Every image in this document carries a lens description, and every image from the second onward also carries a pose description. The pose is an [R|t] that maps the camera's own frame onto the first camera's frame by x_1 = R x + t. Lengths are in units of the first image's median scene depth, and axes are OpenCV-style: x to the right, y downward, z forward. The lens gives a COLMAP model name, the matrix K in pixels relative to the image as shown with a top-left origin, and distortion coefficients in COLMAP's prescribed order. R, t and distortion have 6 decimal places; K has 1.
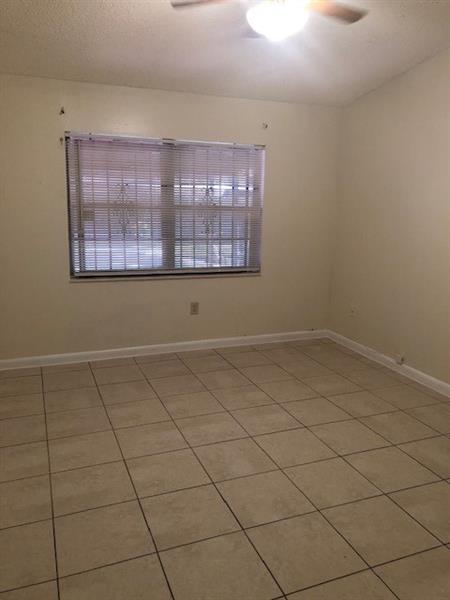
lens RADIAL K [[491.7, 0, 225.1], [0, 491.7, 299.0], [0, 0, 1]] dist [0.052532, -0.034095]
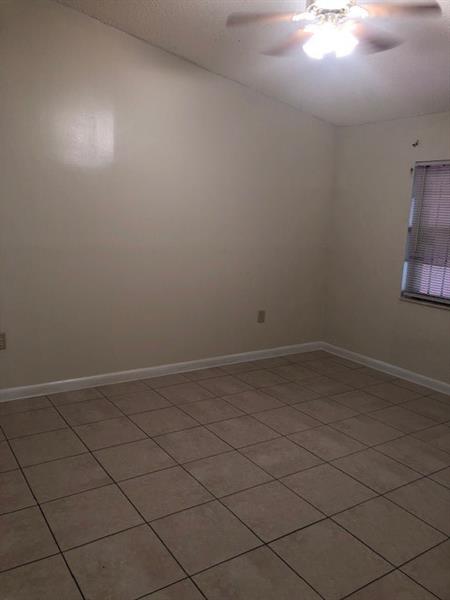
lens RADIAL K [[491.7, 0, 224.0], [0, 491.7, 300.5], [0, 0, 1]] dist [0.052532, -0.034095]
pose [[0.193884, 0.157325, -0.968327, 0.712720], [-0.236034, 0.965543, 0.109613, -0.064690], [0.952206, 0.207306, 0.224338, 0.425338]]
